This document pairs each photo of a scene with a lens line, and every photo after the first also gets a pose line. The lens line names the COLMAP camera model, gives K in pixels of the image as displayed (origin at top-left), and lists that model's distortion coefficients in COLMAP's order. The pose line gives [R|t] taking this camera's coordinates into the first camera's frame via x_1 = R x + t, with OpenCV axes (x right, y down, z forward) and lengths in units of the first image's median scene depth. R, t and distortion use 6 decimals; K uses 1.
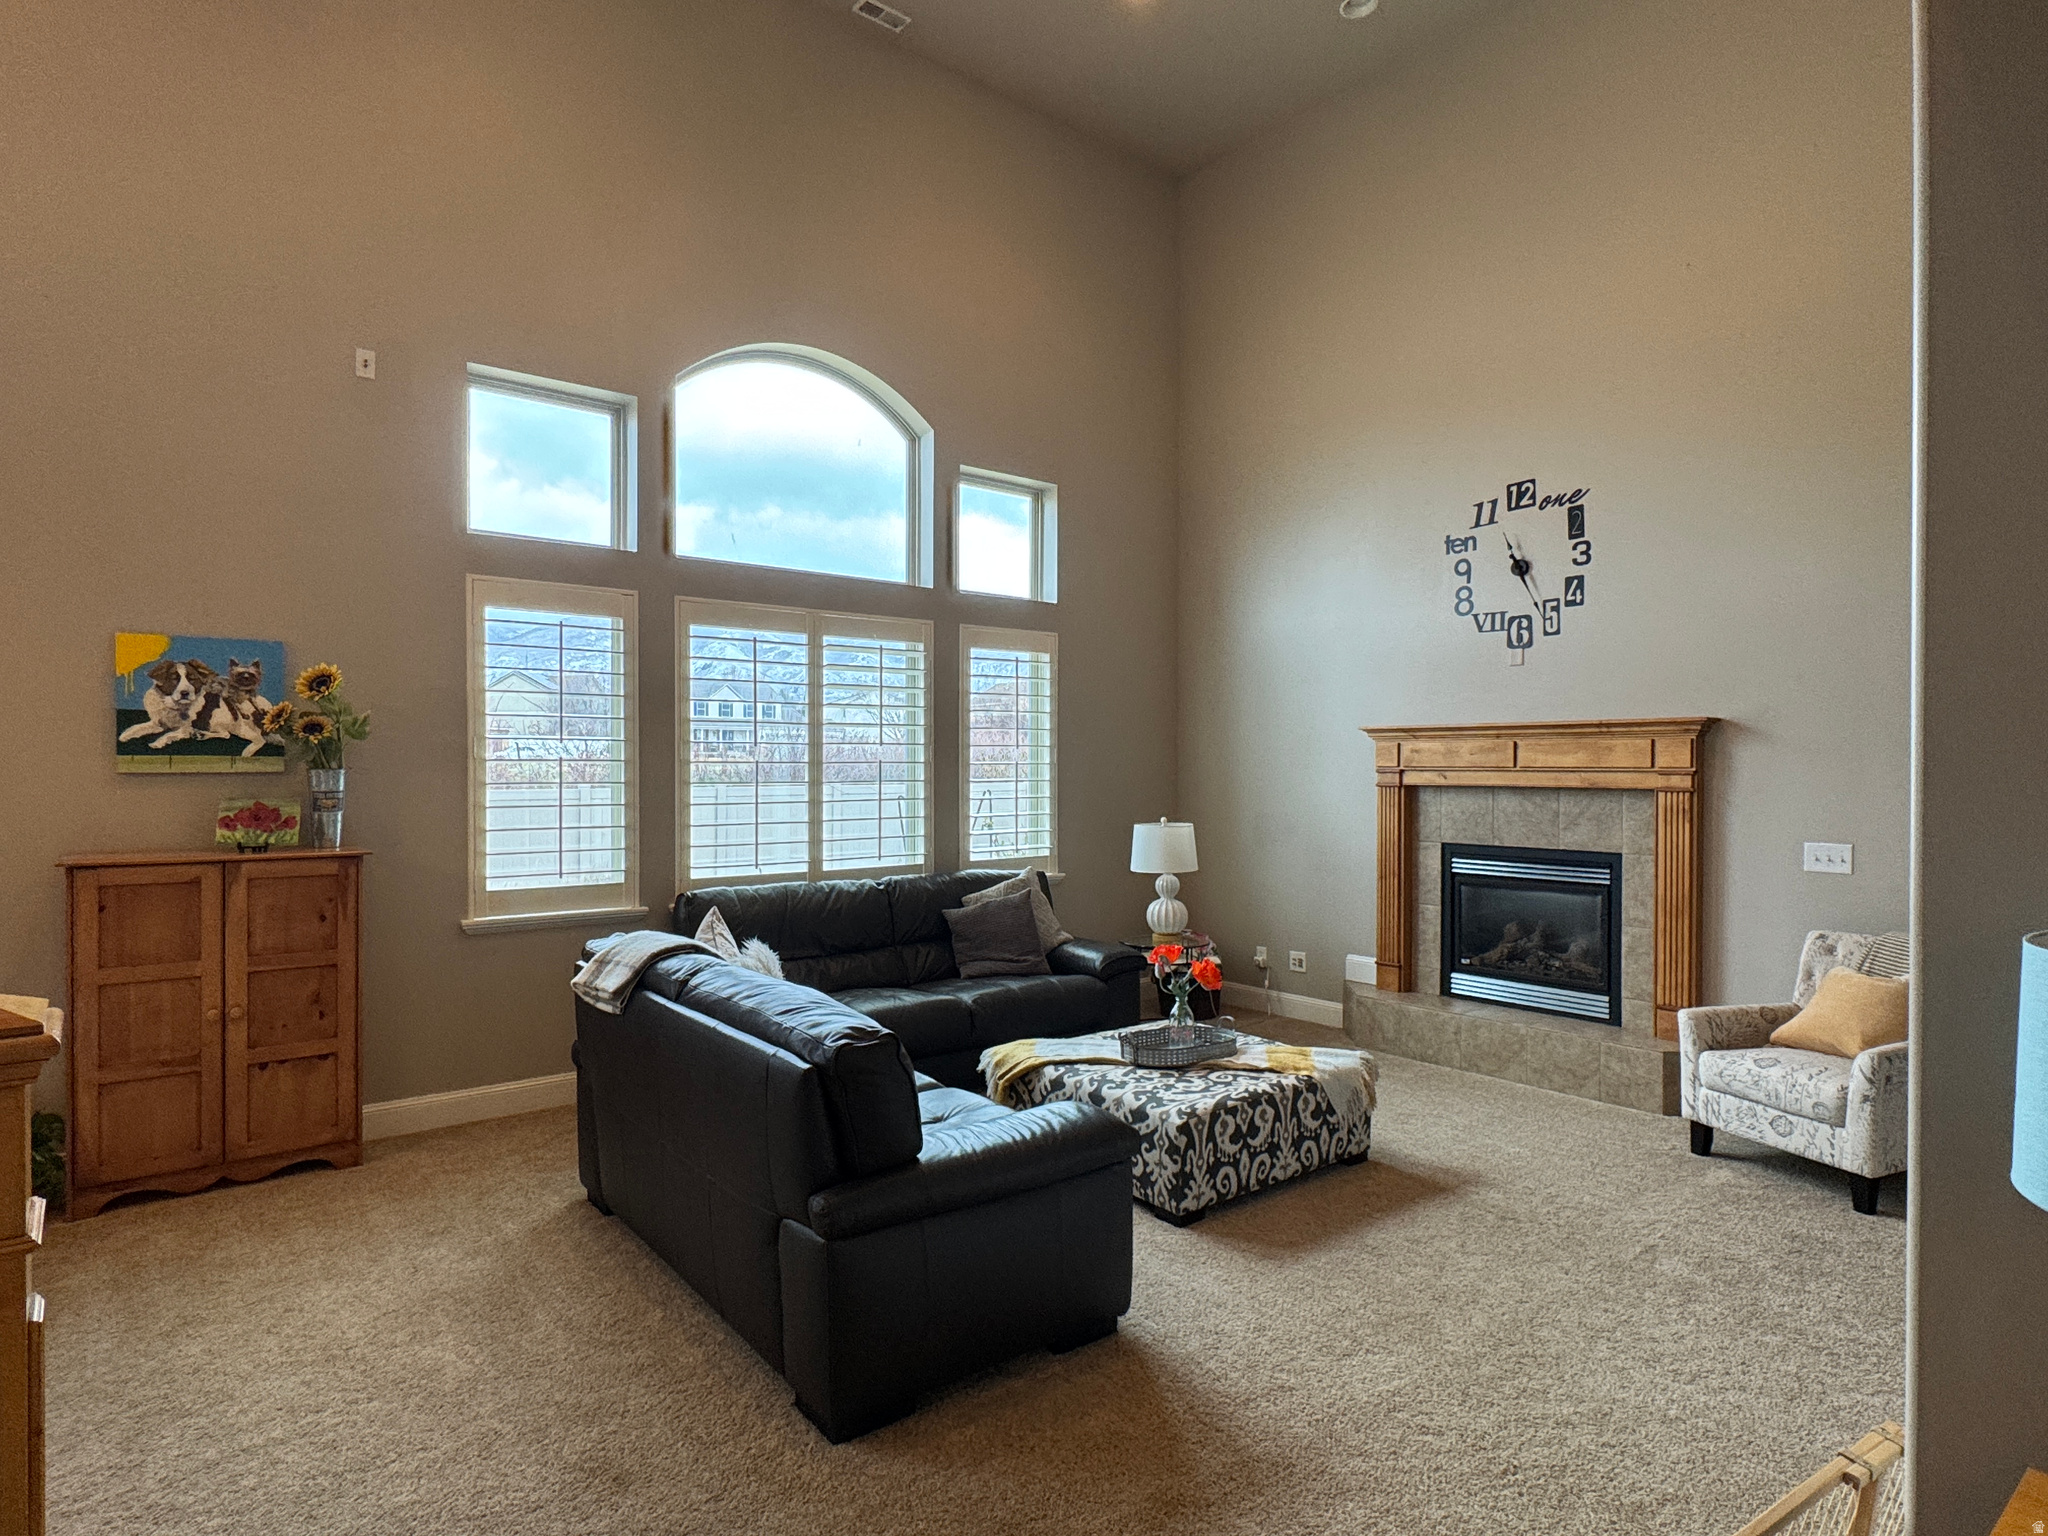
lens RADIAL K [[1143.7, 0, 1029.0], [0, 1143.7, 756.7], [0, 0, 1]] dist [-0.000203, -0.000788]
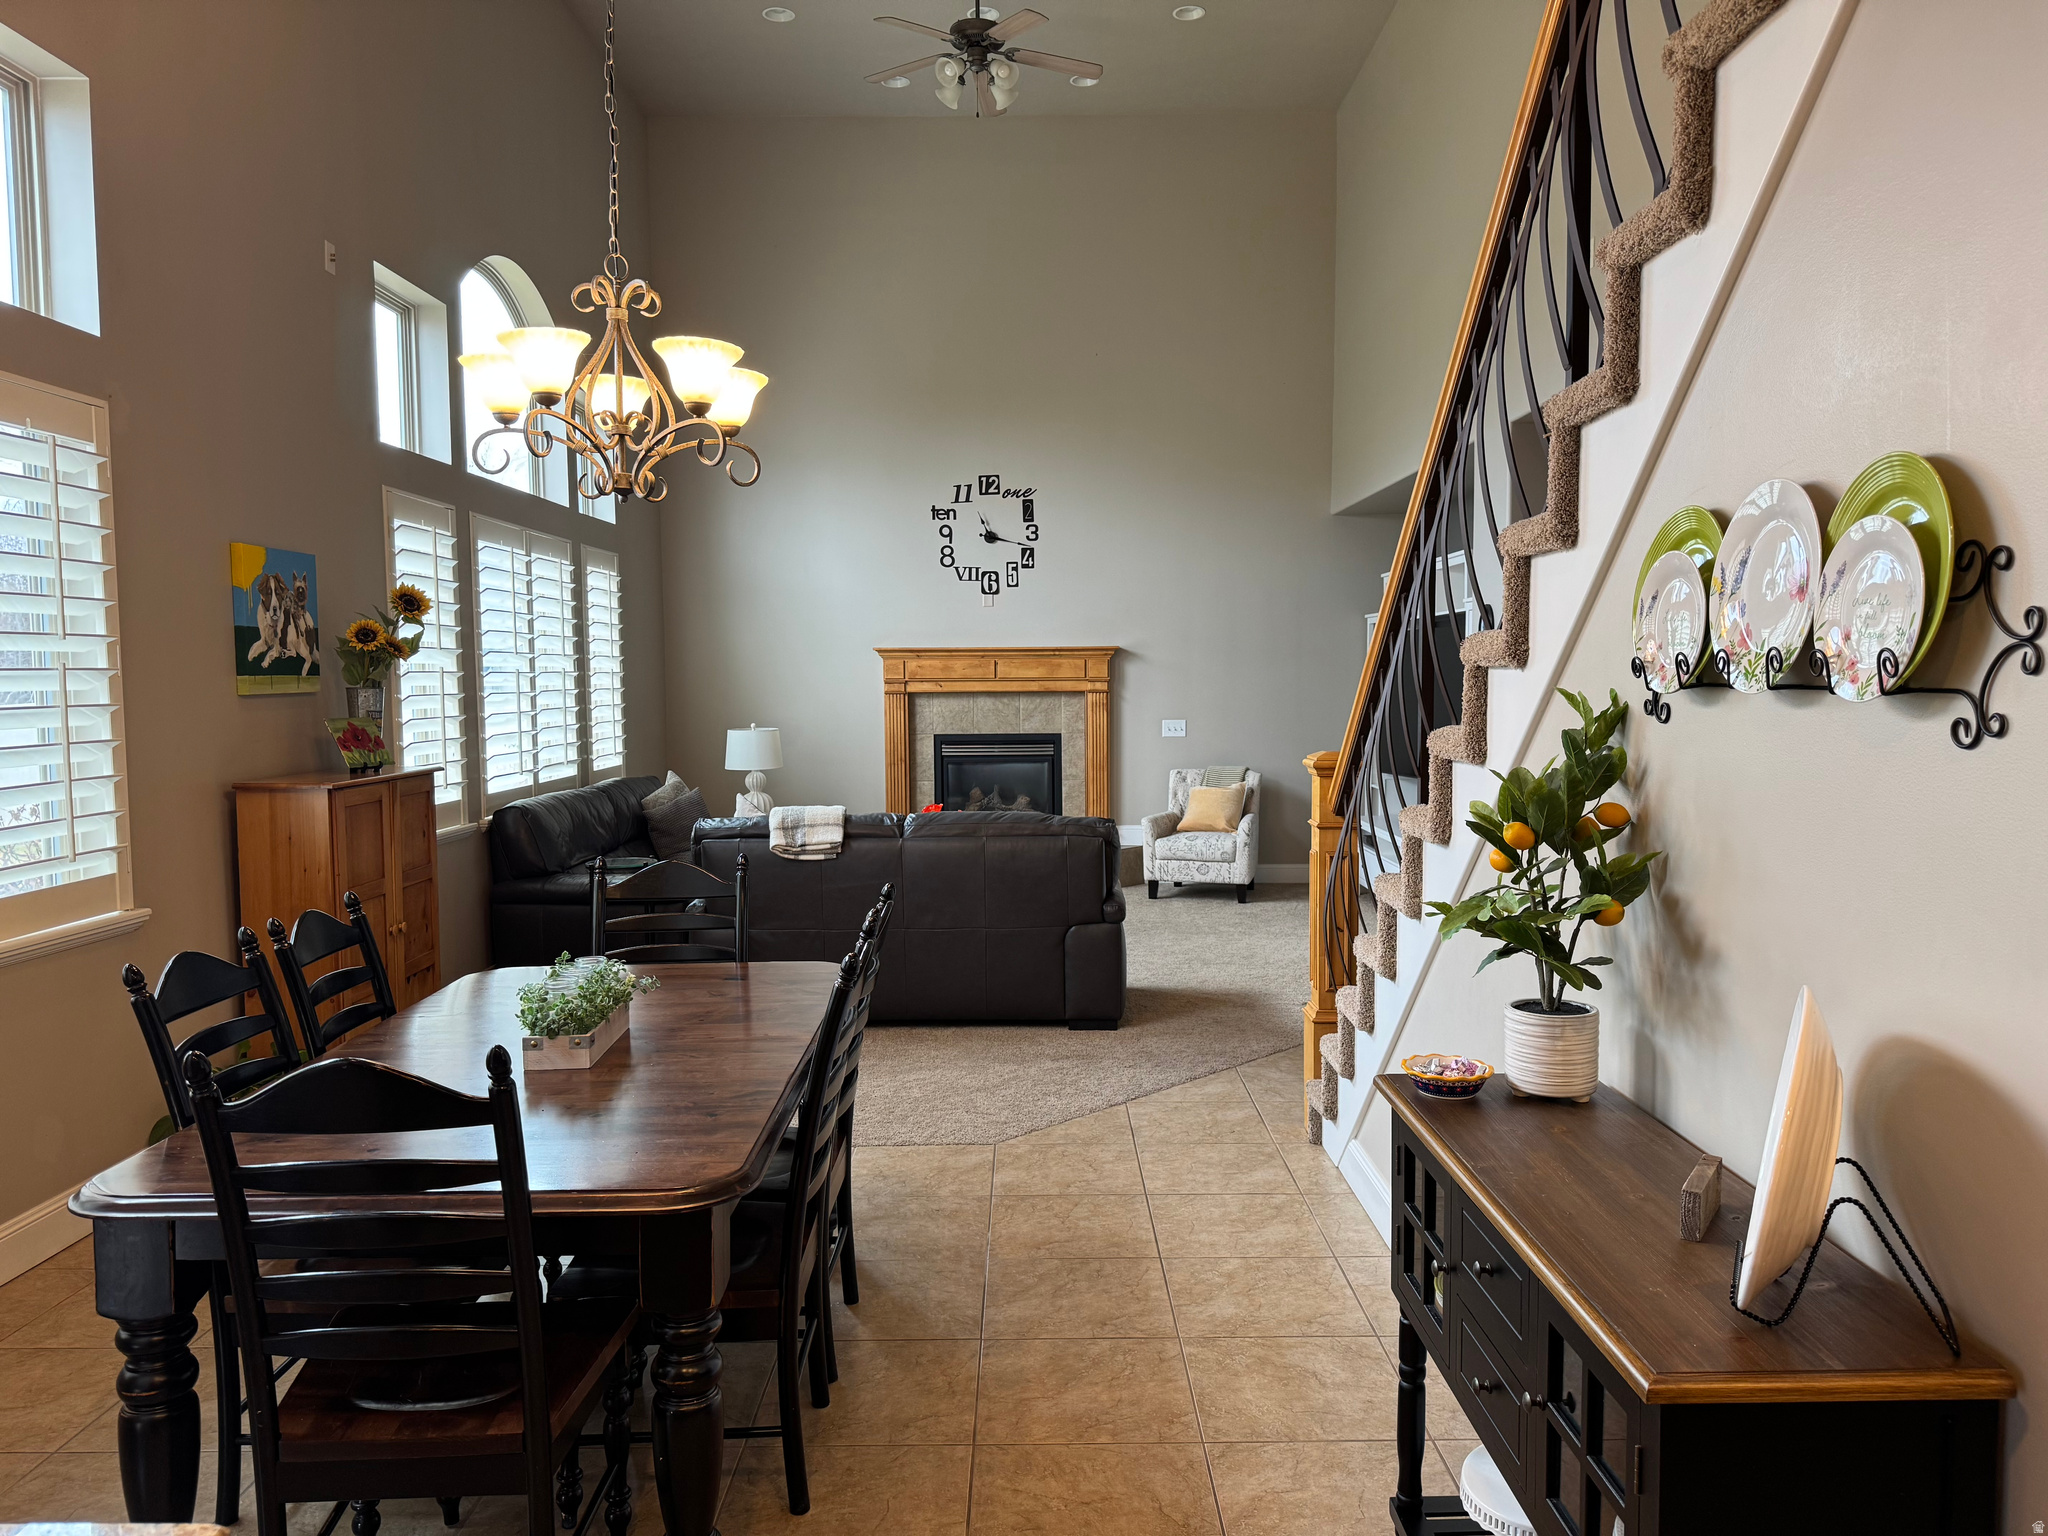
lens RADIAL K [[1459.8, 0, 1026.6], [0, 1459.8, 786.1], [0, 0, 1]] dist [-0.005826, -0.005263]
pose [[0.626175, -0.064899, 0.776977, -0.974317], [0.001966, 0.996658, 0.081664, -0.005289], [-0.779680, -0.049609, 0.624210, -0.181253]]
